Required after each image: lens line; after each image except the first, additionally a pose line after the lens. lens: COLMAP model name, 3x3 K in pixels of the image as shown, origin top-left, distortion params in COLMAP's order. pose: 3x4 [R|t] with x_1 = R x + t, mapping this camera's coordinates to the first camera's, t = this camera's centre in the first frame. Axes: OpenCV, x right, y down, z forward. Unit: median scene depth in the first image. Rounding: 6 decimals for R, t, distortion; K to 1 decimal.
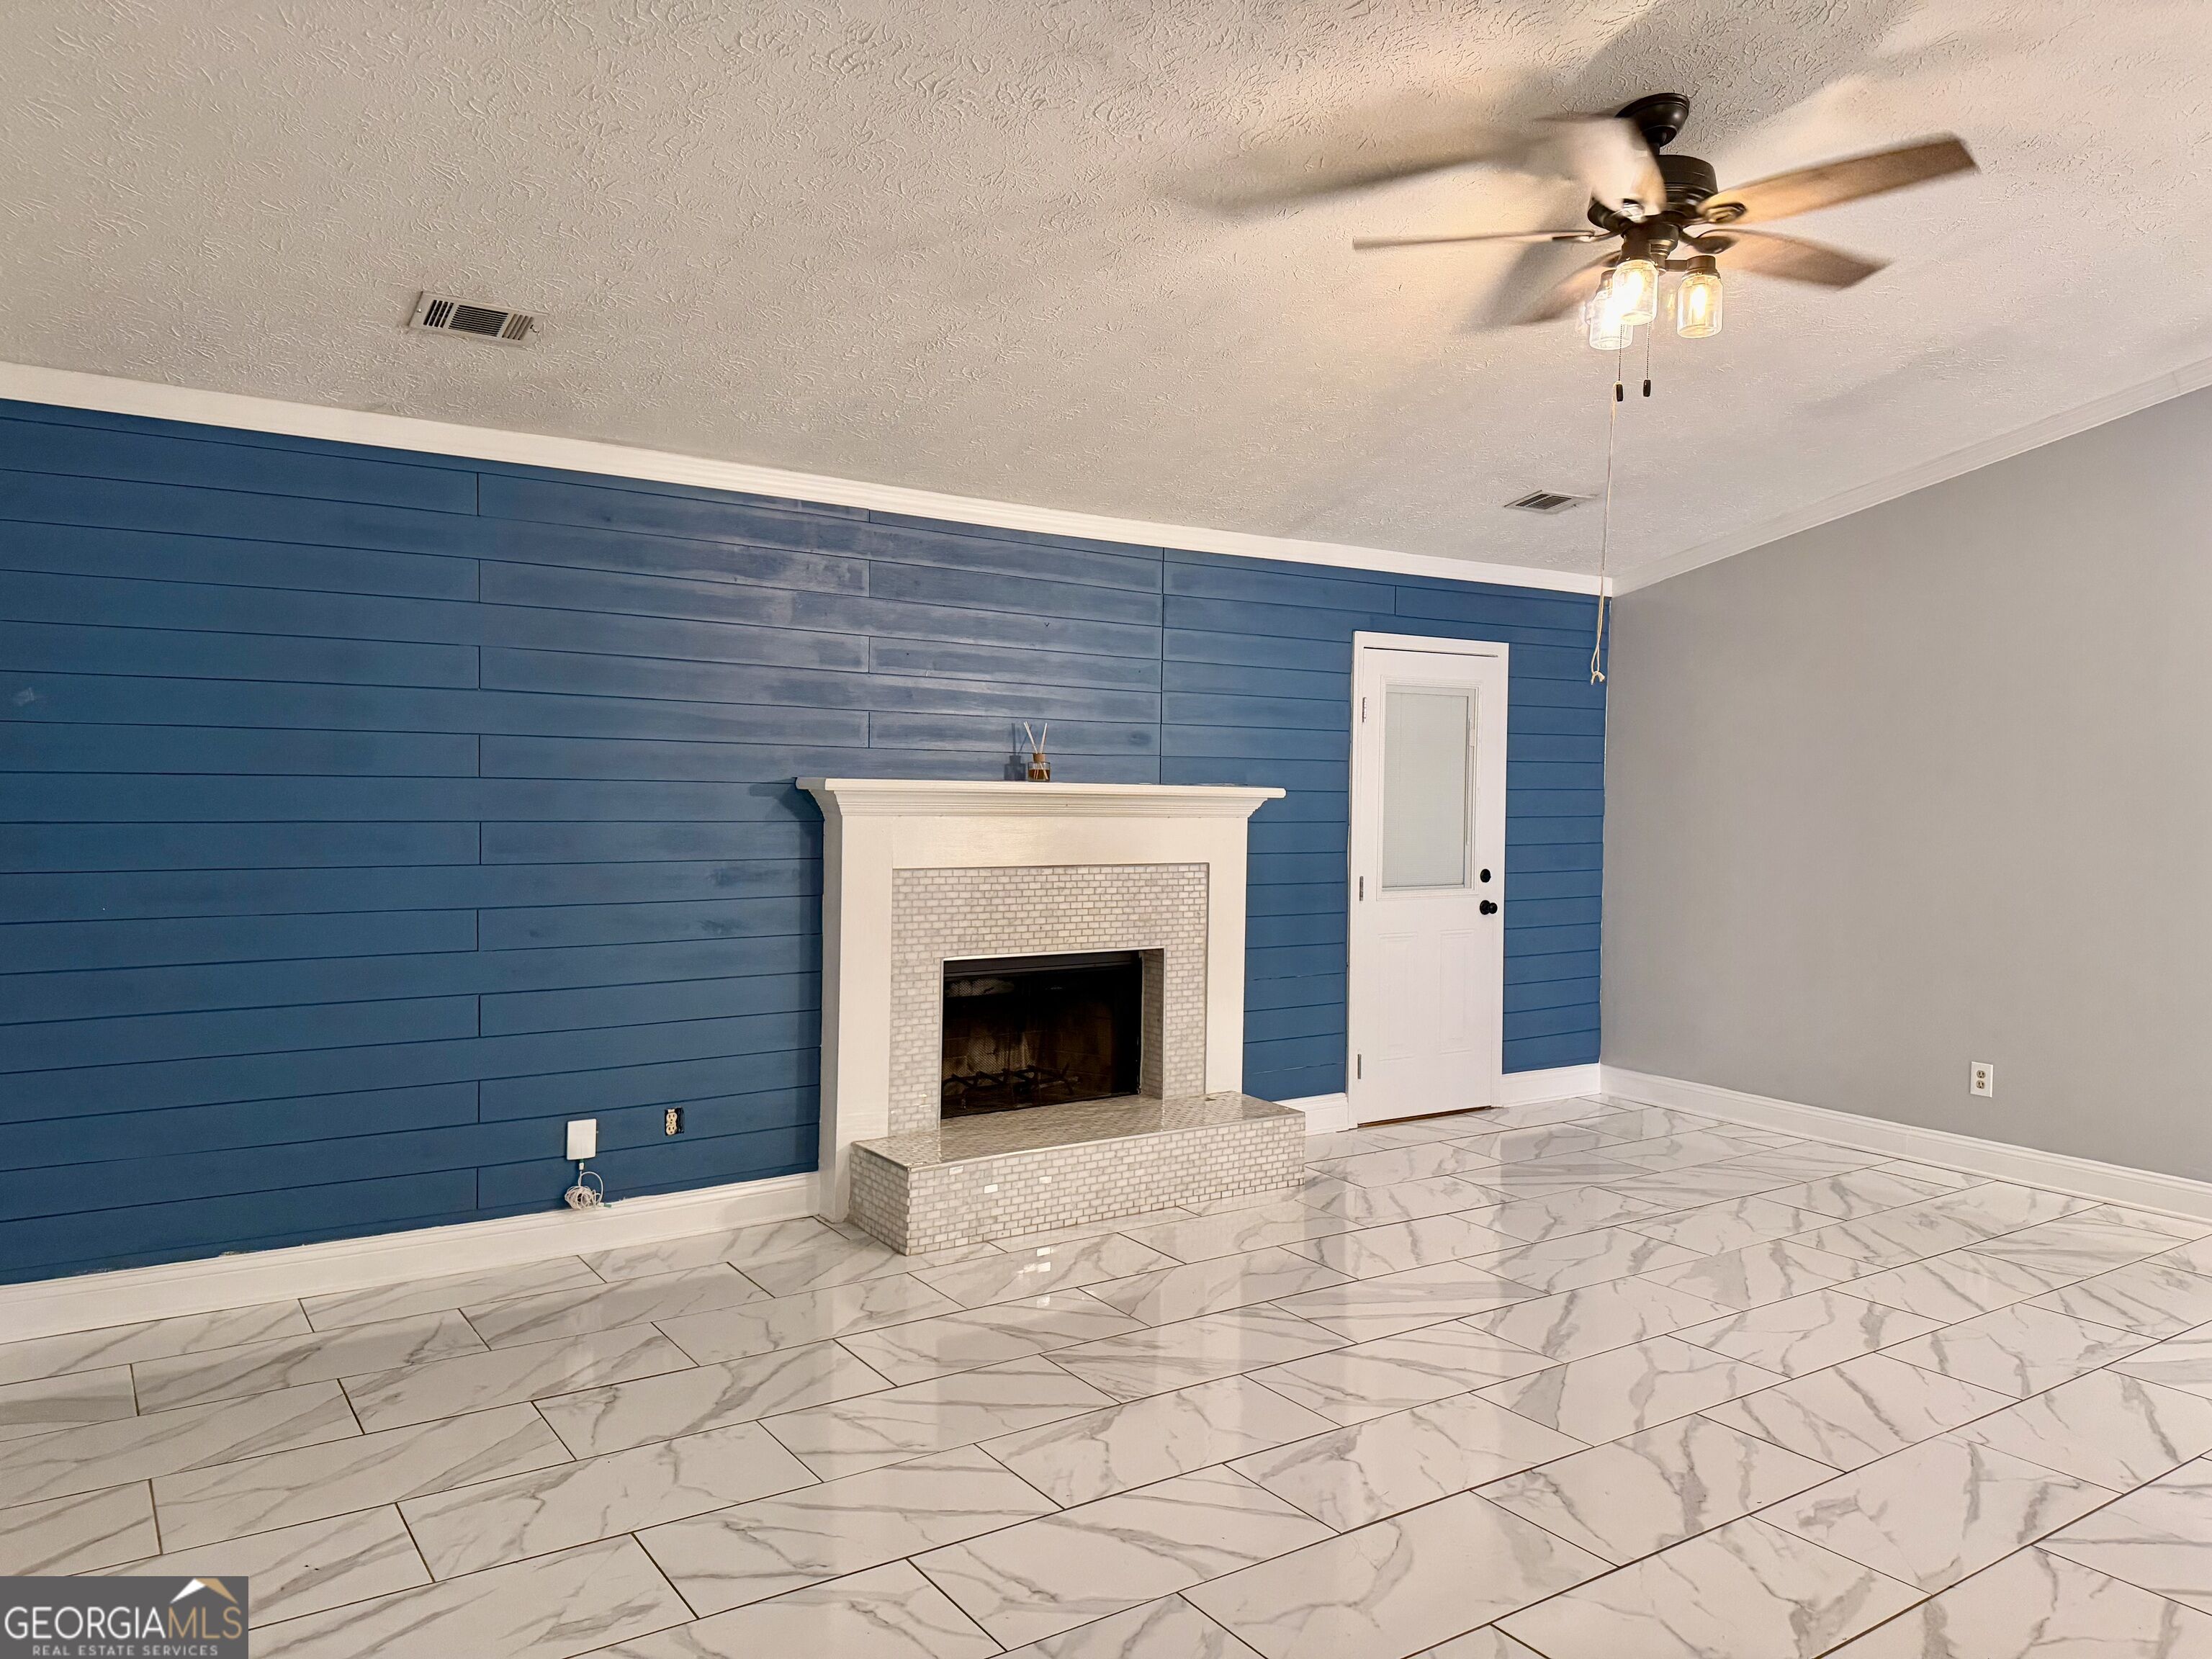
lens RADIAL K [[1558.6, 0, 1118.1], [0, 1558.6, 838.1], [0, 0, 1]] dist [0.066142, -0.079602]
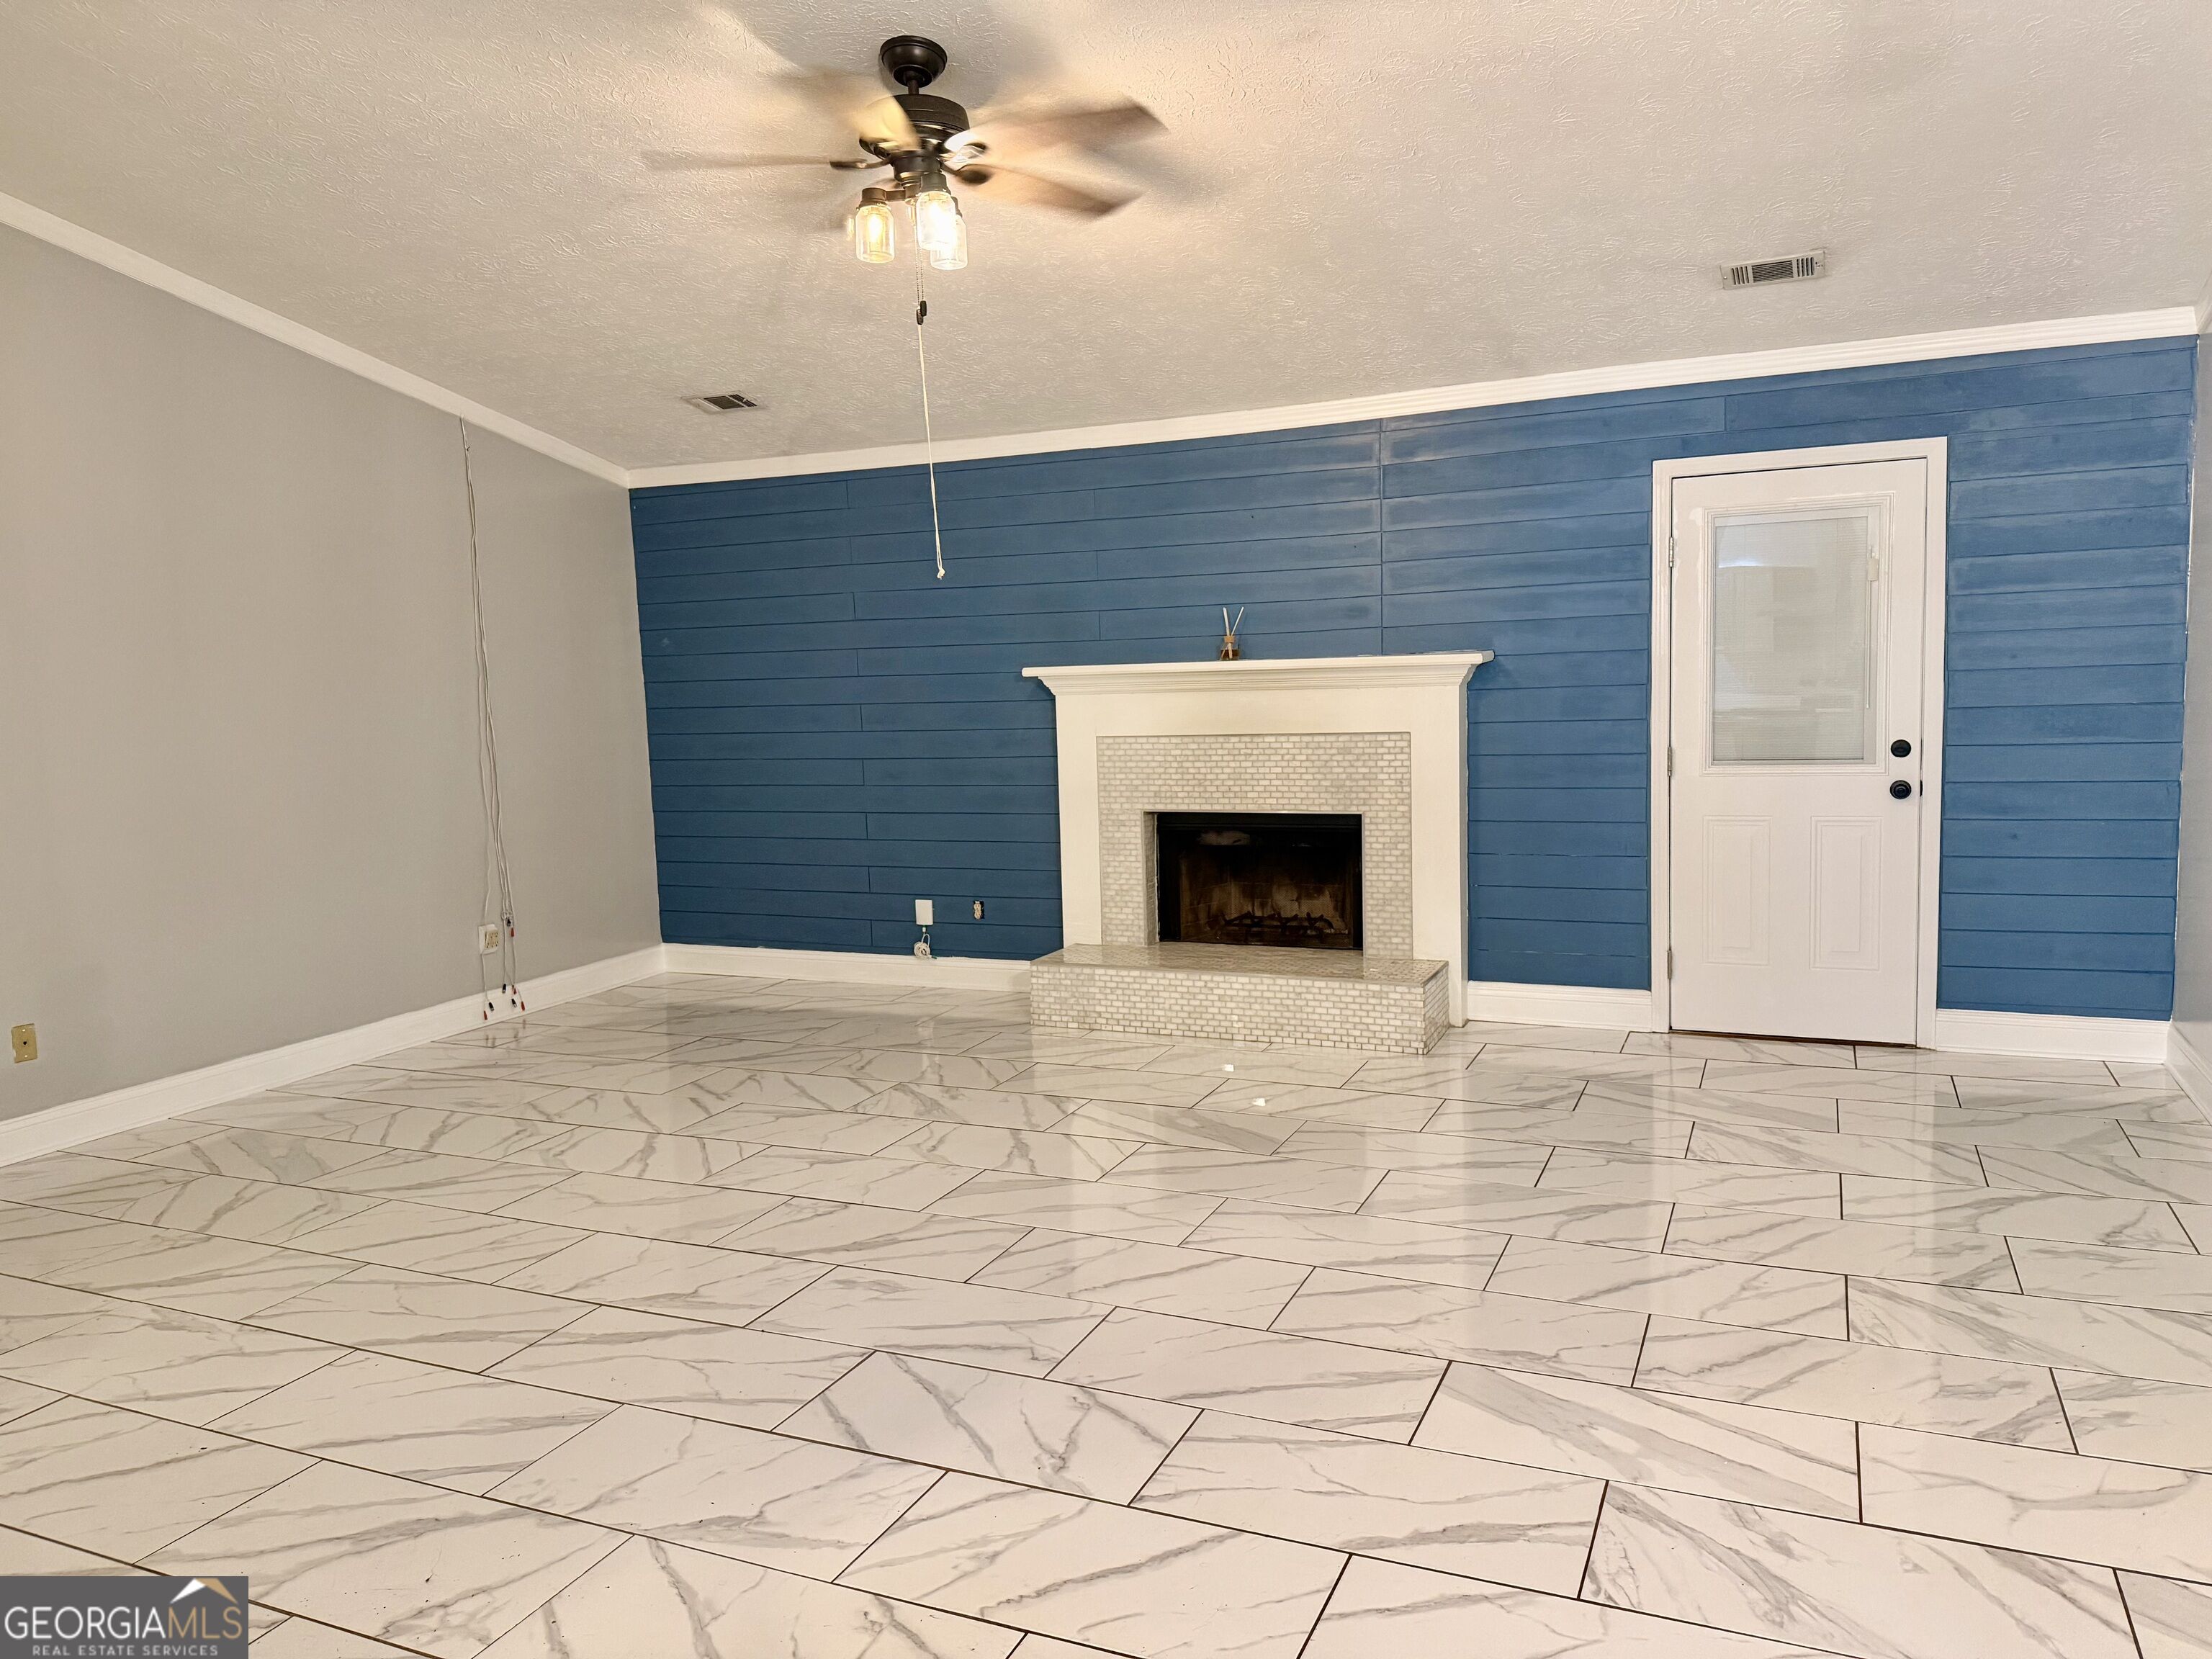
lens RADIAL K [[1558.6, 0, 1141.4], [0, 1558.6, 875.8], [0, 0, 1]] dist [0.066142, -0.079602]
pose [[0.520291, 0.083338, -0.849913, 1.002055], [0.012448, 0.994381, 0.105124, -0.000067], [0.853898, -0.065275, 0.516330, 0.383581]]
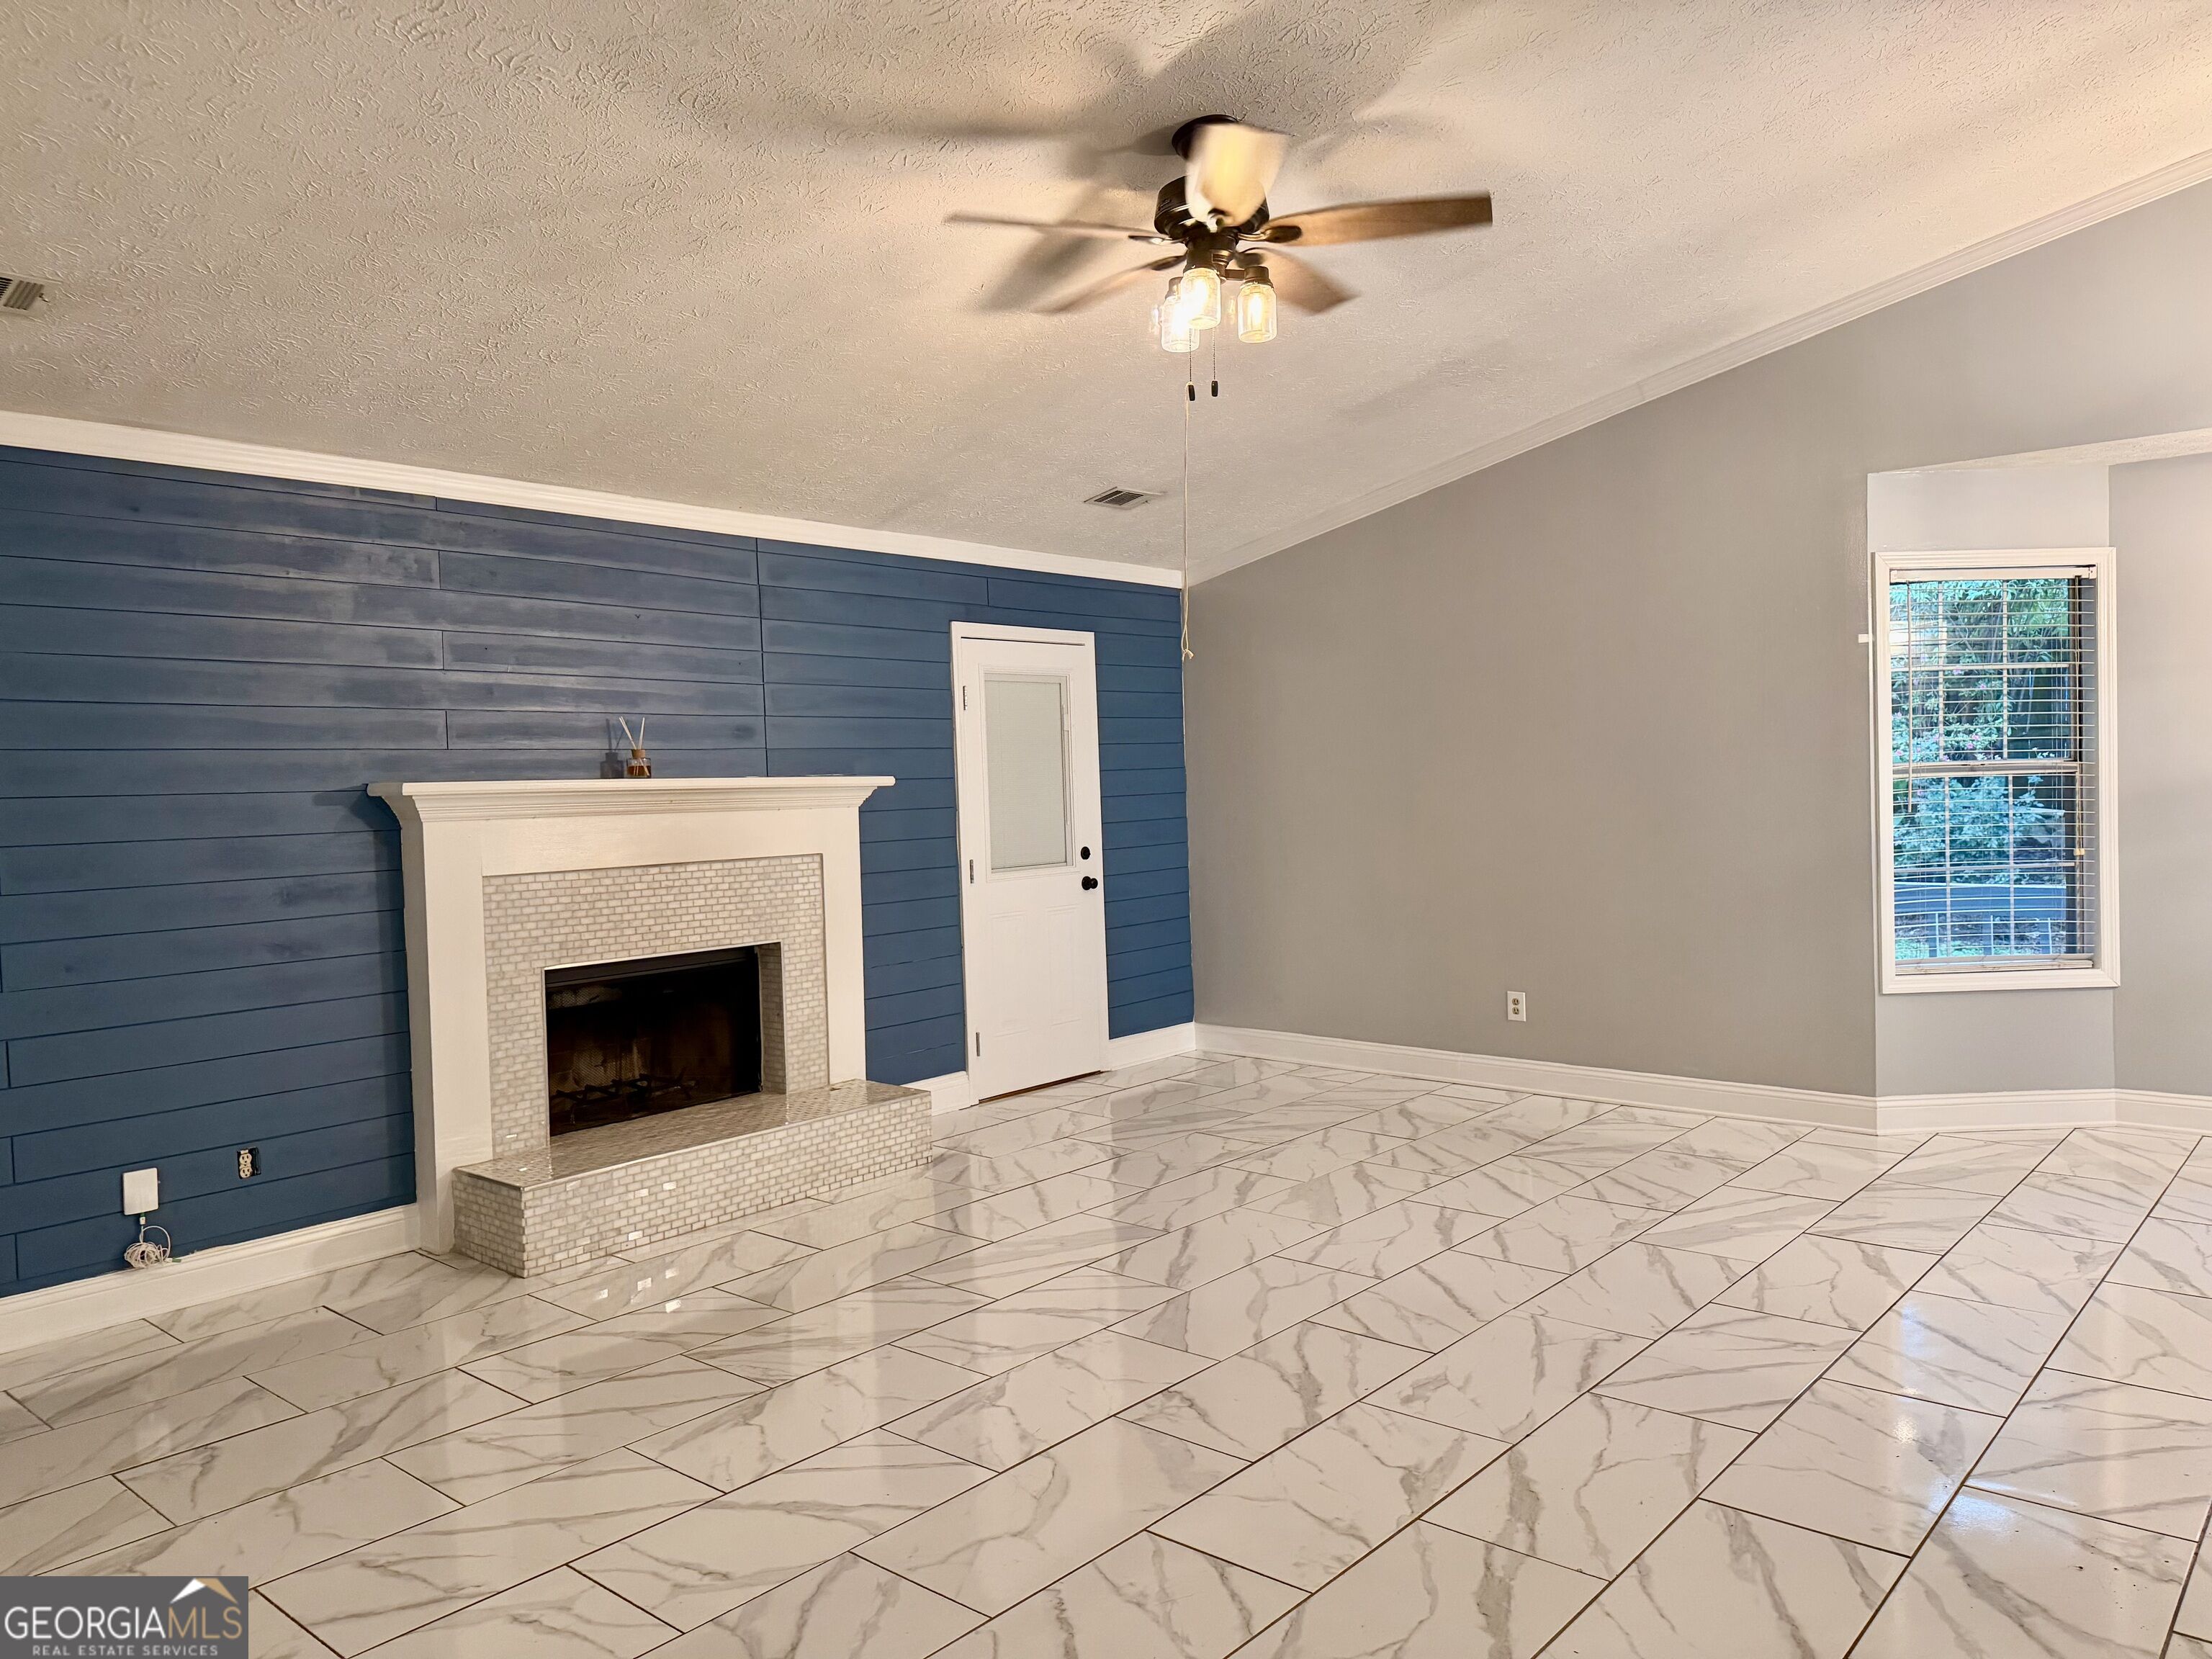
lens RADIAL K [[1558.6, 0, 1096.9], [0, 1558.6, 832.7], [0, 0, 1]] dist [0.066142, -0.079602]
pose [[0.967774, -0.051714, 0.246454, -0.020036], [0.052496, 0.998615, 0.003399, 0.010315], [-0.246289, 0.009648, 0.969149, -0.020642]]
